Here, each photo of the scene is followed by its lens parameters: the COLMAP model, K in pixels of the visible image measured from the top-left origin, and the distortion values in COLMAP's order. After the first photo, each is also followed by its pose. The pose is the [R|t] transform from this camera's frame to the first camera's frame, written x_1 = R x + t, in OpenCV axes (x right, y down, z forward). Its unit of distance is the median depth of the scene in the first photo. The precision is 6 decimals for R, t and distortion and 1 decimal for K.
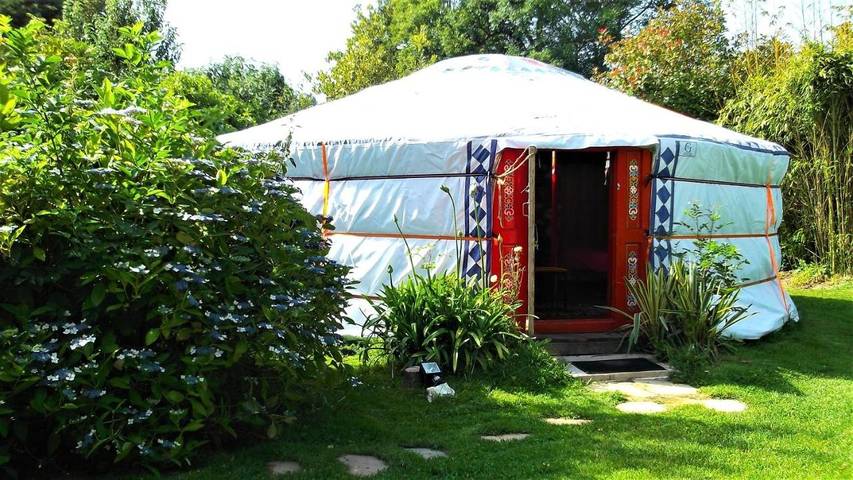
lens RADIAL K [[986.6, 0, 426.5], [0, 986.6, 240.0], [0, 0, 1]] dist [-0.007656, -0.010295]
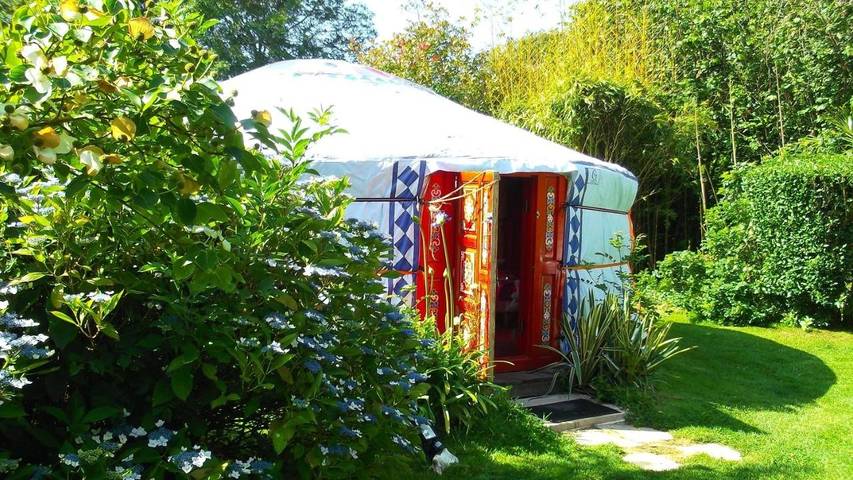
lens RADIAL K [[986.6, 0, 426.5], [0, 986.6, 240.0], [0, 0, 1]] dist [-0.007656, -0.010295]
pose [[0.927518, 0.004923, 0.373747, -0.259259], [-0.003297, 0.999982, -0.004988, -0.025888], [-0.373765, 0.003394, 0.927517, 0.174640]]
